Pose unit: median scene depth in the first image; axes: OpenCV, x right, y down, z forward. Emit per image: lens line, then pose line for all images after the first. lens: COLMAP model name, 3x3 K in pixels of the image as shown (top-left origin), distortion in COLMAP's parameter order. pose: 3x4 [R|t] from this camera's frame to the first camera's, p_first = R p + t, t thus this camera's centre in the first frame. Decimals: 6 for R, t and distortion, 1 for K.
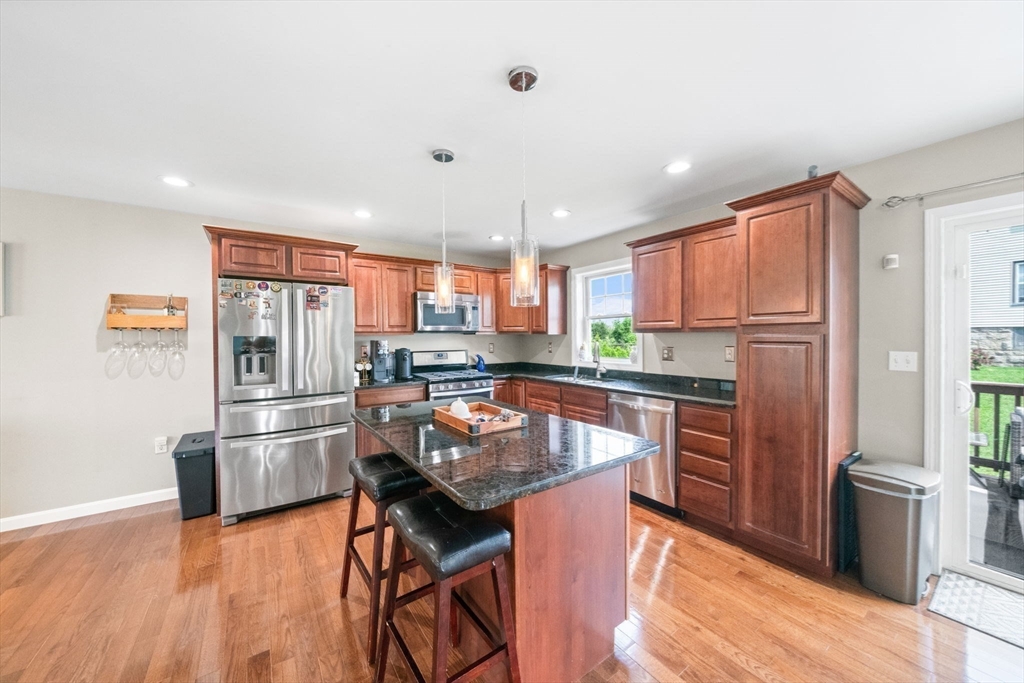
lens RADIAL K [[357.6, 0, 502.8], [0, 357.6, 333.0], [0, 0, 1]] dist [-0.003591, -0.000253]
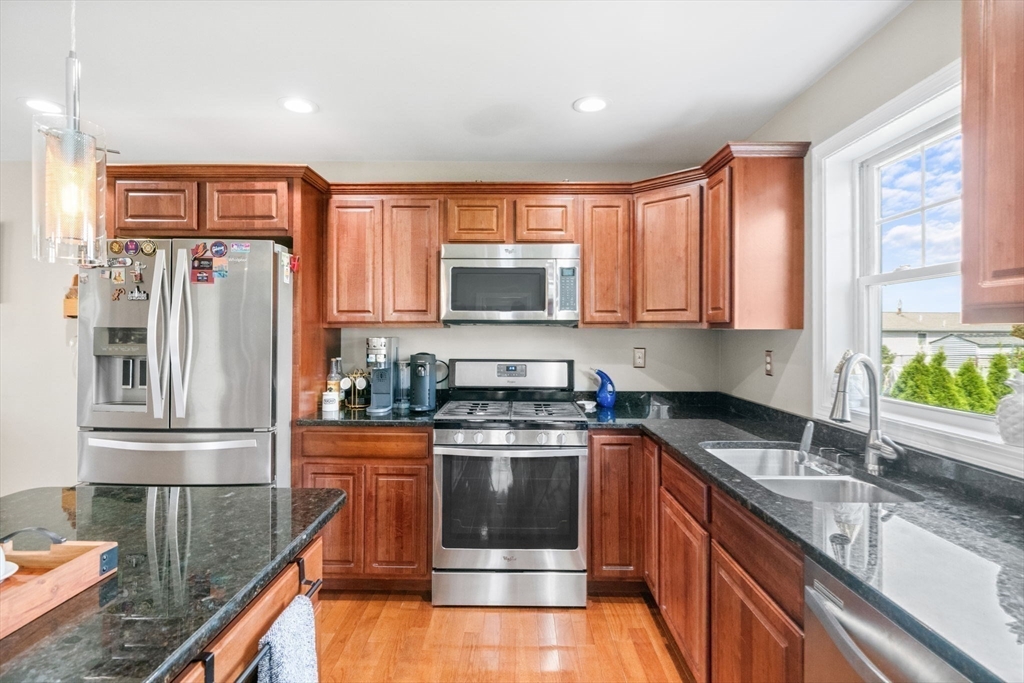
lens RADIAL K [[489.0, 0, 515.7], [0, 489.0, 328.7], [0, 0, 1]] dist [-0.000259, -0.000283]
pose [[0.821218, 0.007521, -0.570566, 0.259543], [-0.004849, 0.999969, 0.006202, 0.001569], [0.570595, -0.002326, 0.821229, 0.486820]]
